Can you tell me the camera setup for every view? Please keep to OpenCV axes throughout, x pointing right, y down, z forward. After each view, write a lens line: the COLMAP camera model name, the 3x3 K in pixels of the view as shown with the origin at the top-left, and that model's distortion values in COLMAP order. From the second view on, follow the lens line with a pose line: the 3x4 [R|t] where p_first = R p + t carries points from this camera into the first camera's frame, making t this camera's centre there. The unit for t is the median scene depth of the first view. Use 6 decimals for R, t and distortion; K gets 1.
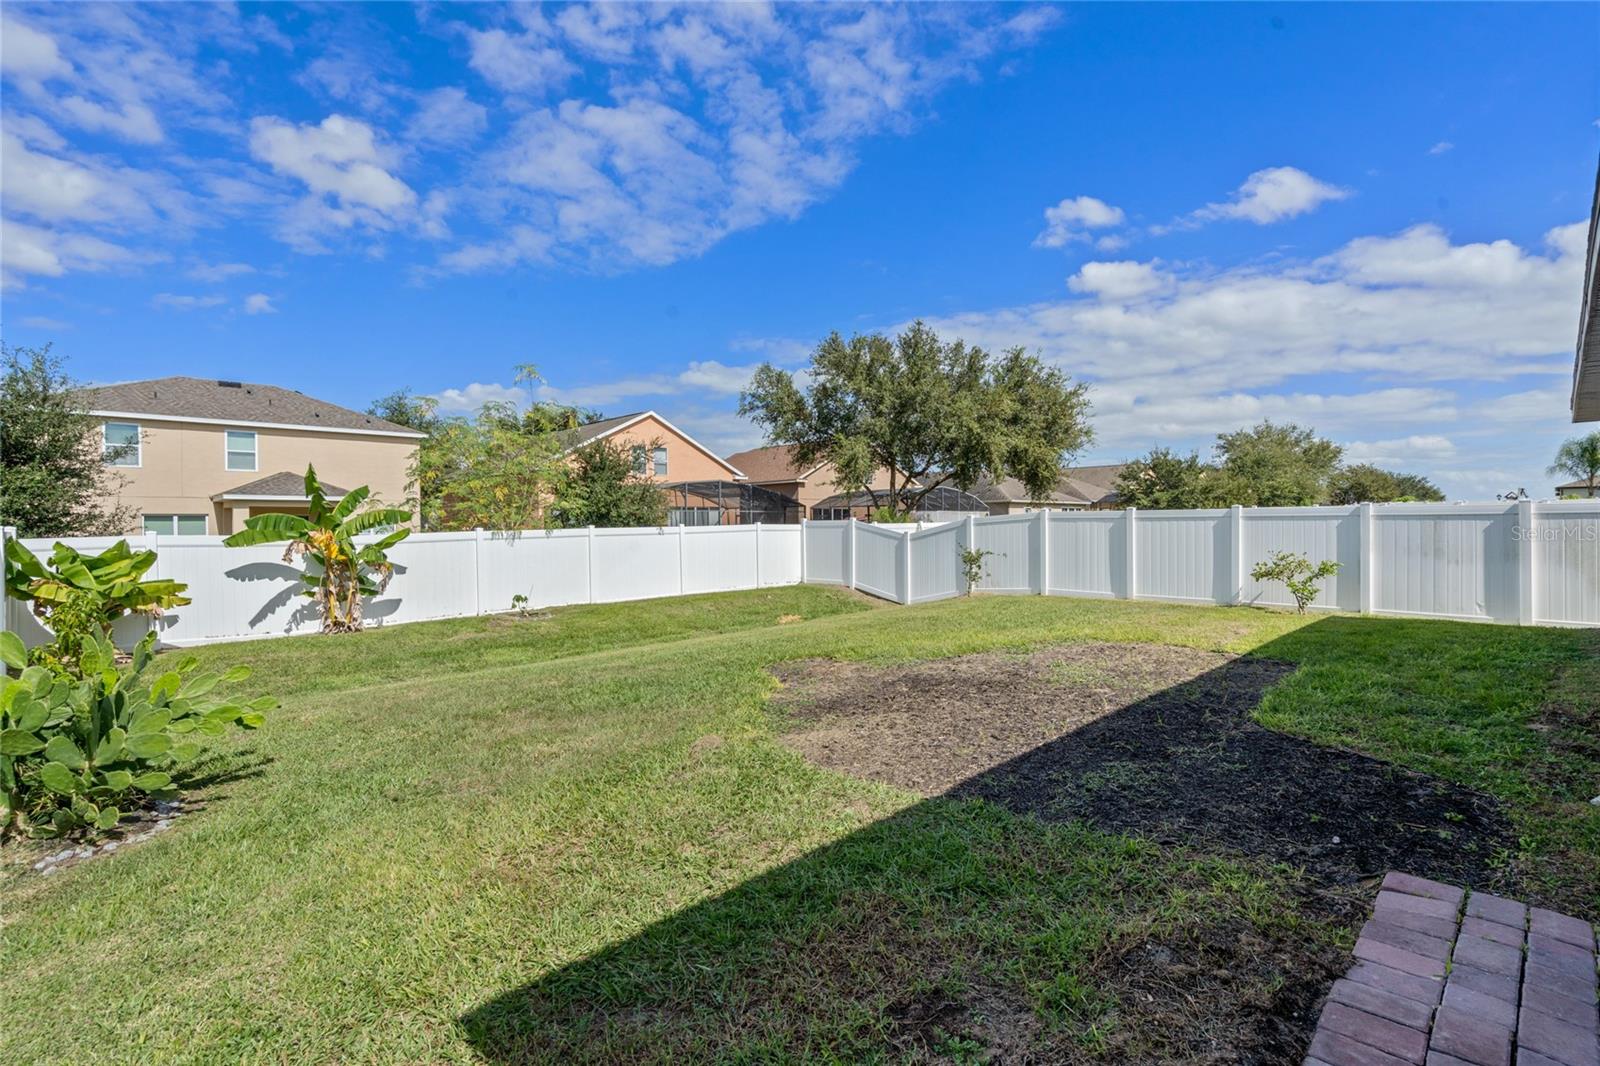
lens RADIAL K [[742.3, 0, 803.0], [0, 742.3, 537.1], [0, 0, 1]] dist [0.002014, -0.000706]
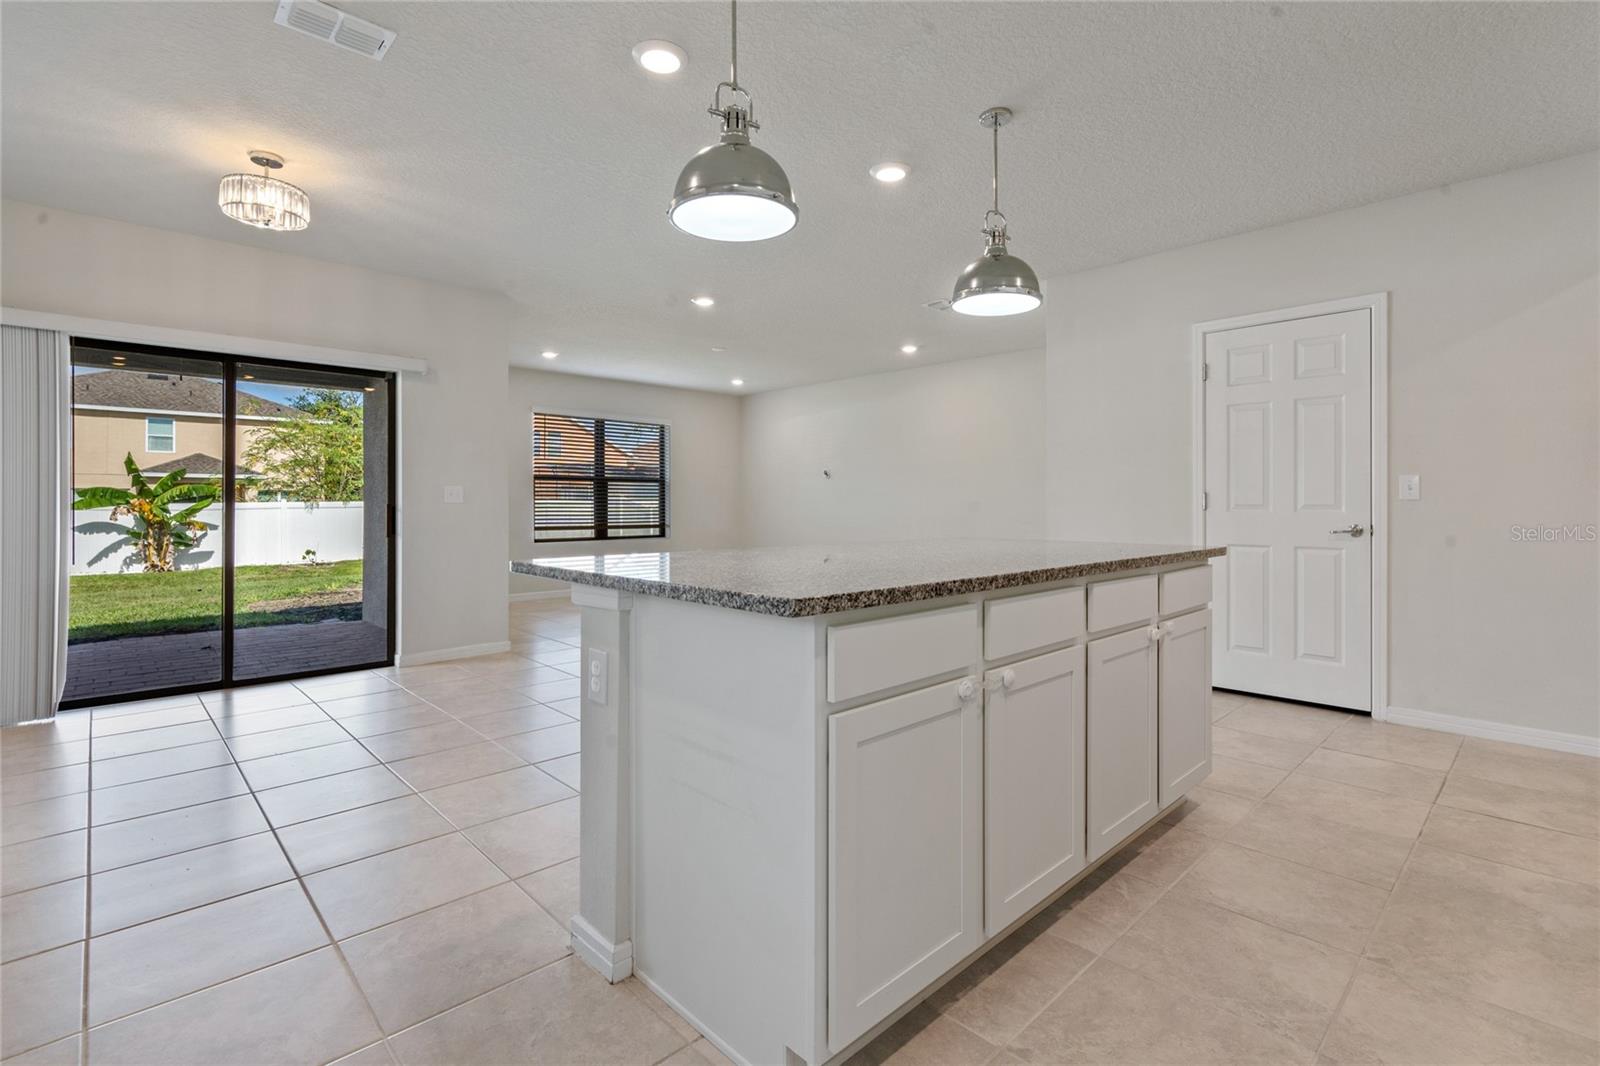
lens RADIAL K [[742.3, 0, 802.6], [0, 742.3, 494.6], [0, 0, 1]] dist [0.002014, -0.000706]
pose [[0.999944, 0.008701, 0.005974, 0.571293], [-0.008512, 0.999484, -0.030971, 0.013985], [-0.006240, 0.030919, 0.999502, -0.404560]]
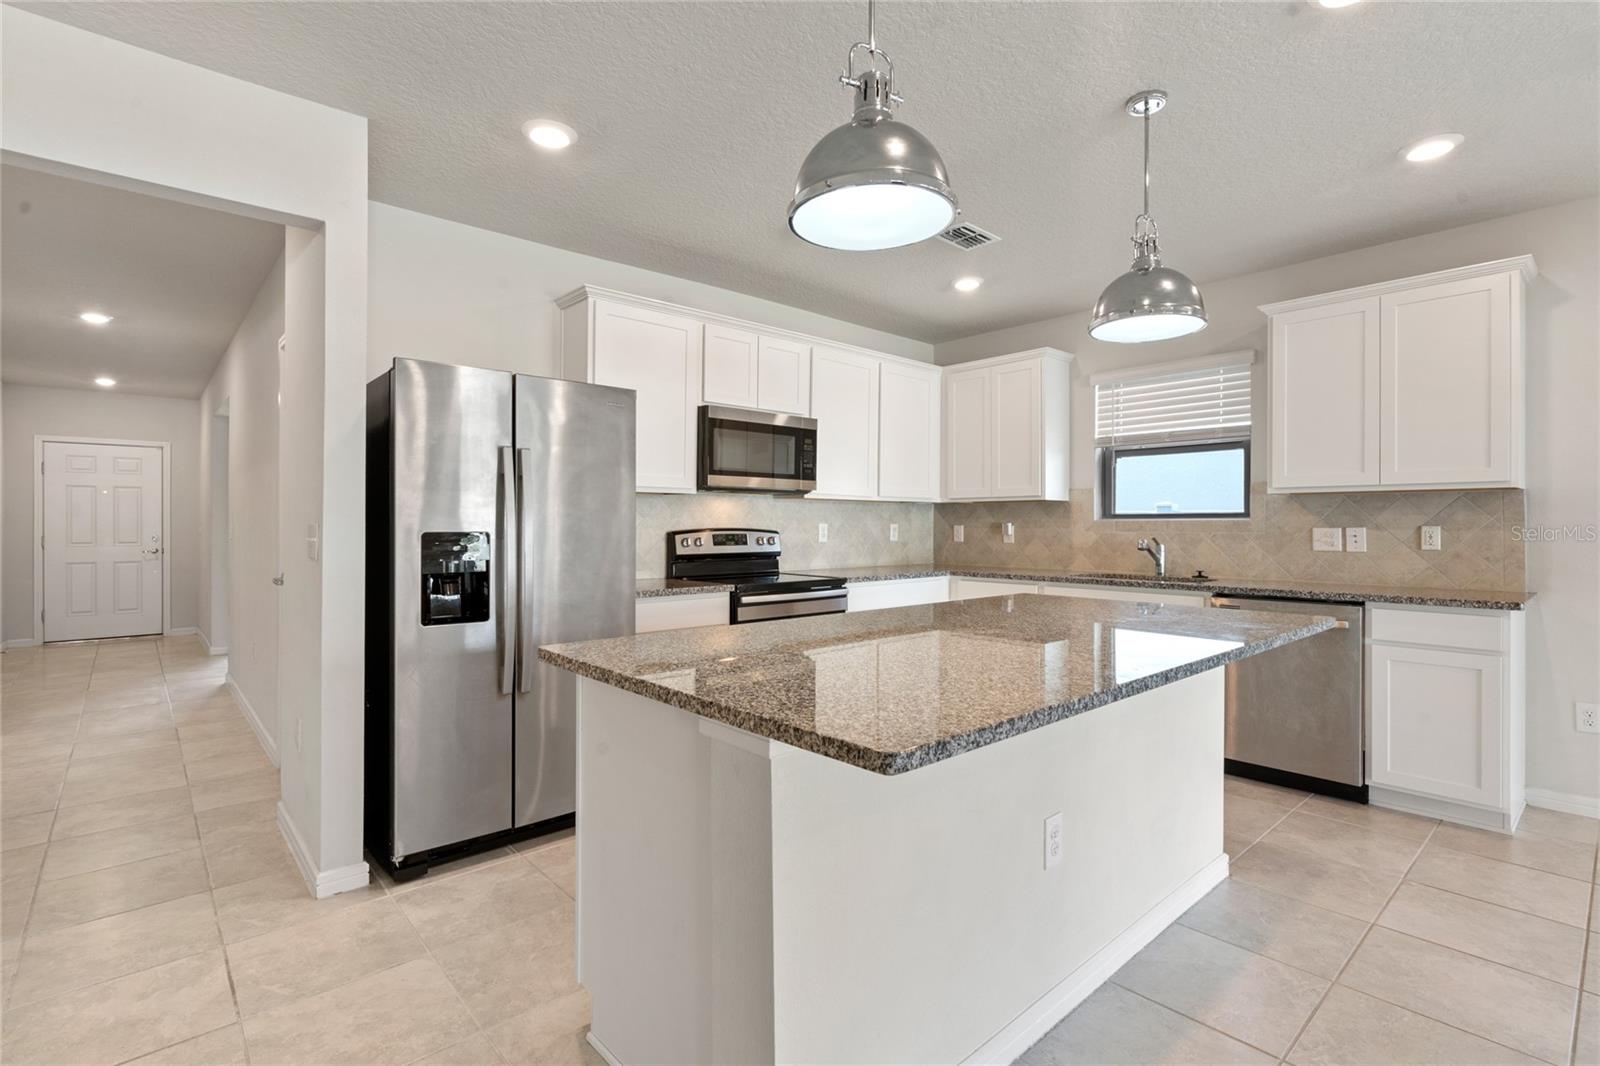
lens RADIAL K [[742.3, 0, 803.2], [0, 742.3, 529.0], [0, 0, 1]] dist [0.002014, -0.000706]
pose [[-0.999669, 0.006250, 0.024957, 0.639457], [0.006841, 0.999696, 0.023681, -0.003429], [-0.024802, 0.023844, -0.999408, -0.056942]]
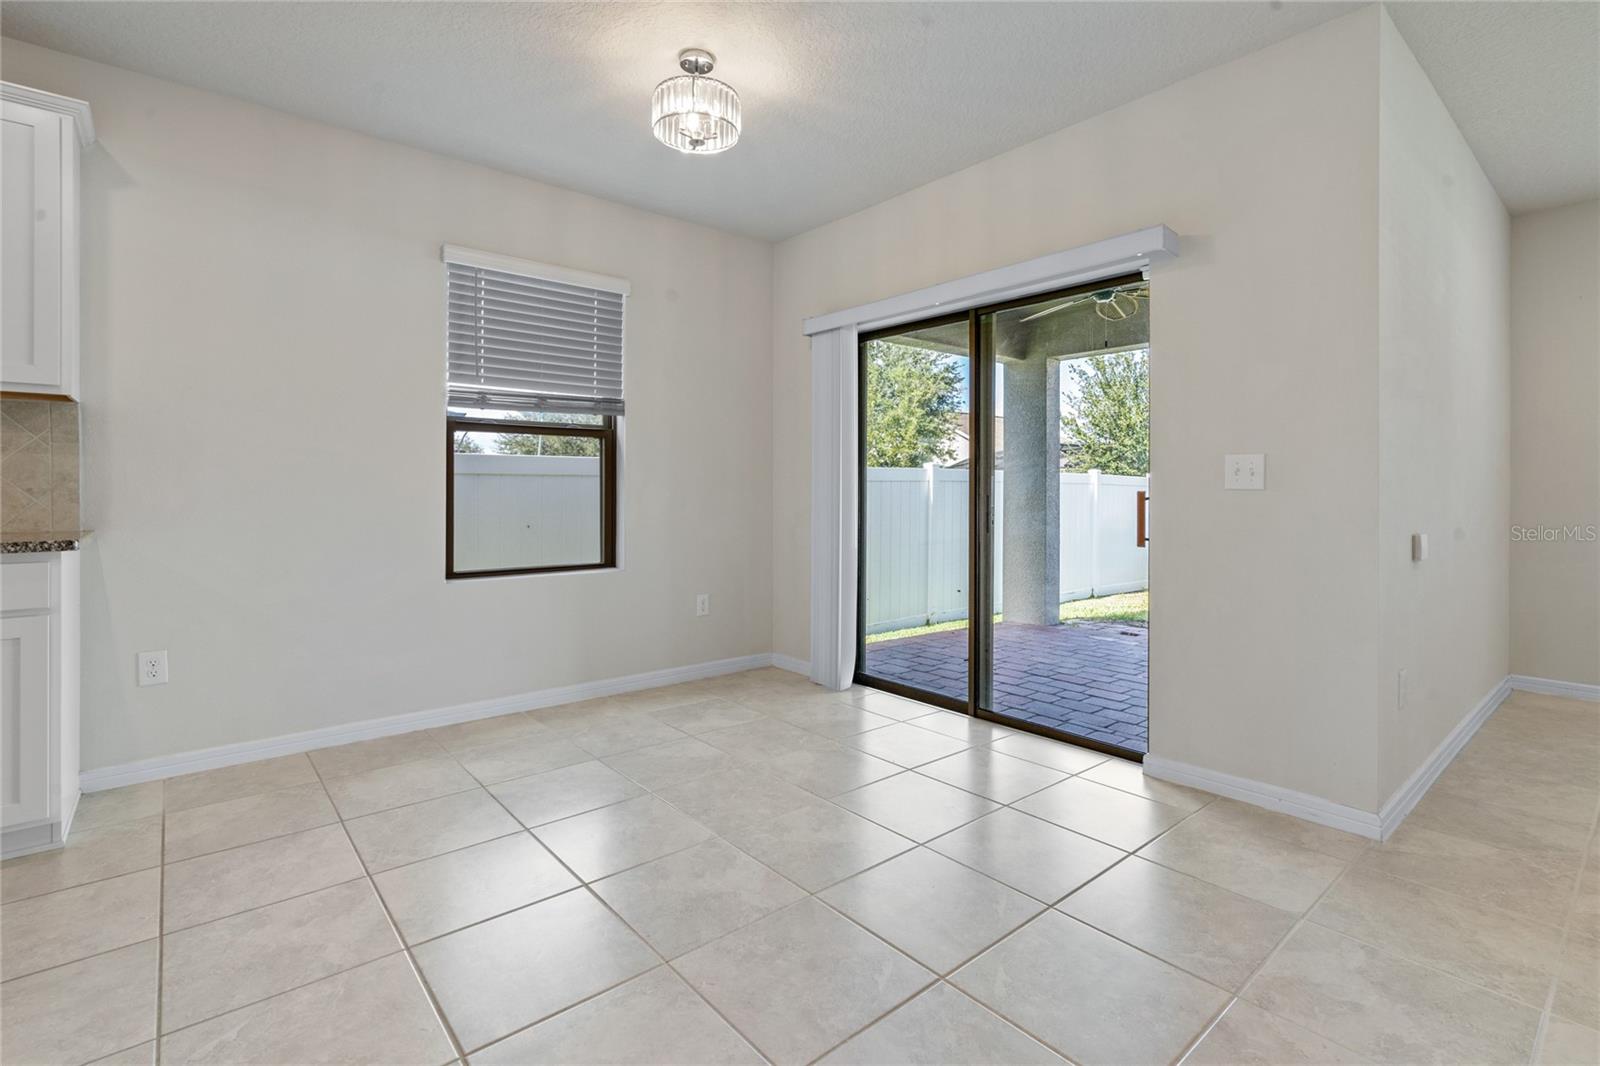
lens RADIAL K [[742.3, 0, 808.0], [0, 742.3, 486.5], [0, 0, 1]] dist [0.002014, -0.000706]
pose [[-0.046006, 0.006140, -0.998922, 0.592343], [-0.022453, 0.999722, 0.007179, 0.008149], [0.998689, 0.022759, -0.045855, -0.109265]]
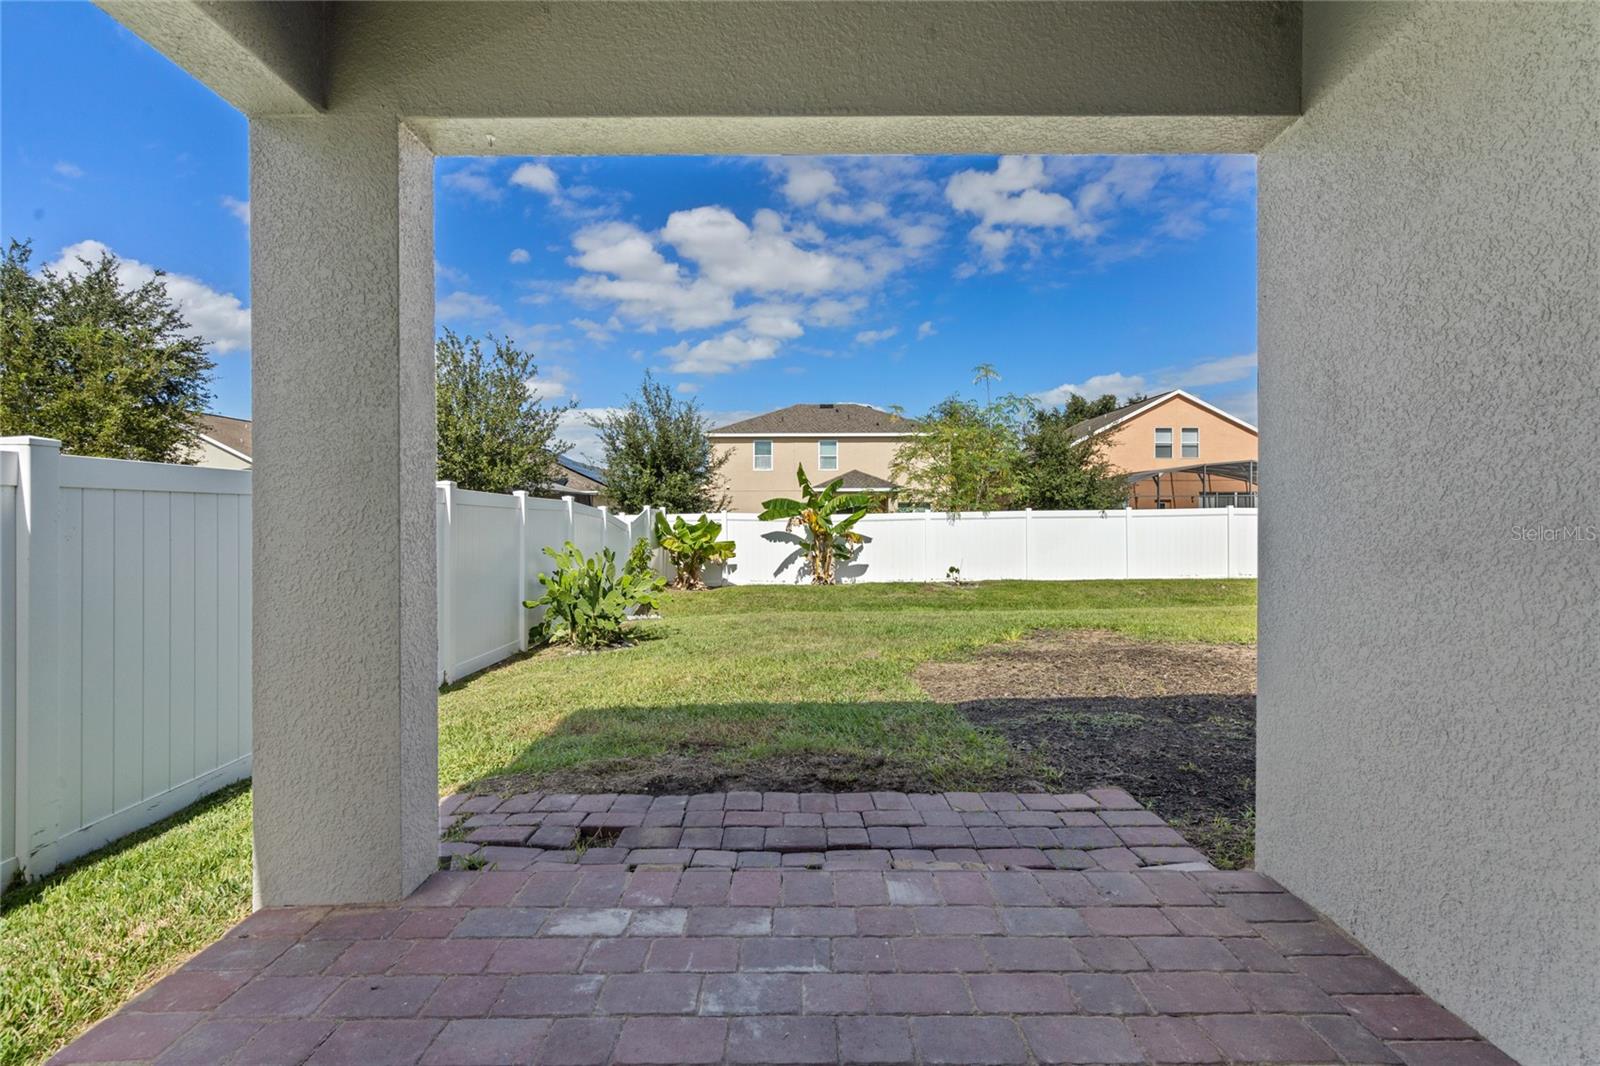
lens RADIAL K [[742.3, 0, 793.8], [0, 742.3, 522.4], [0, 0, 1]] dist [0.002014, -0.000706]
pose [[0.726444, 0.012333, -0.687115, 0.273103], [-0.016560, 0.999863, 0.000439, 0.012712], [0.687026, 0.011060, 0.726548, -0.034868]]
